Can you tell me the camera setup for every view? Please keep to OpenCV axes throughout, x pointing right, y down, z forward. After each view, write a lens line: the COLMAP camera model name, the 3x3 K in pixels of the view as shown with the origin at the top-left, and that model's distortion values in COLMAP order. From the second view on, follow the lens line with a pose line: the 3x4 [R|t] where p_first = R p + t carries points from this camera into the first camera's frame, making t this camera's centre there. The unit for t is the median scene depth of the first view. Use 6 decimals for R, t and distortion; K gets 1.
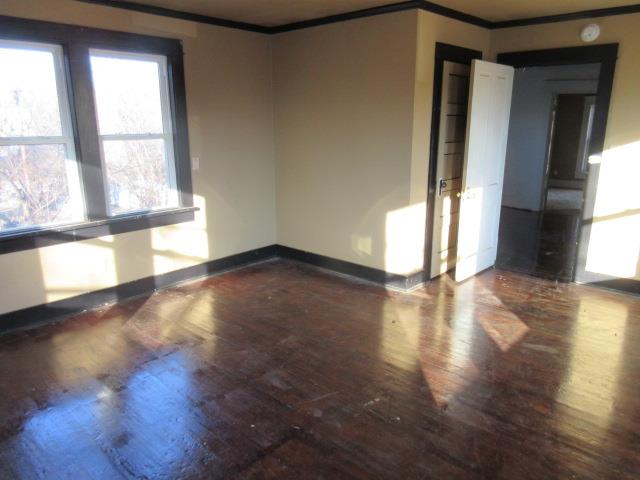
lens RADIAL K [[474.6, 0, 322.5], [0, 474.6, 241.0], [0, 0, 1]] dist [-0.005532, 0.000965]
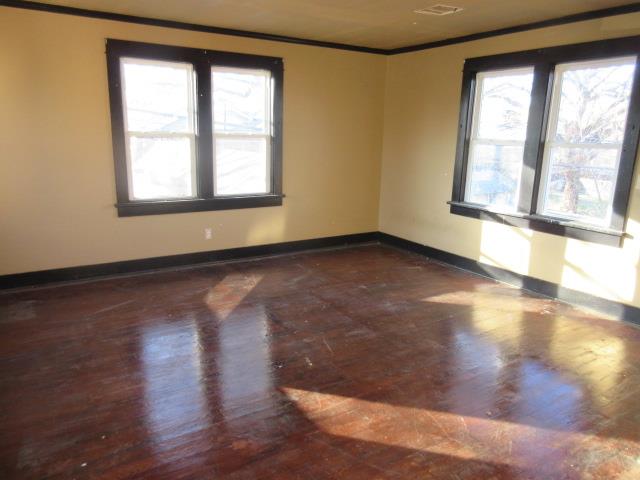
lens RADIAL K [[474.6, 0, 320.8], [0, 474.6, 236.7], [0, 0, 1]] dist [-0.005532, 0.000965]
pose [[-0.263970, 0.206889, -0.942081, 0.752213], [-0.251223, 0.928265, 0.274247, -0.182425], [0.931239, 0.309066, -0.193059, 0.765757]]
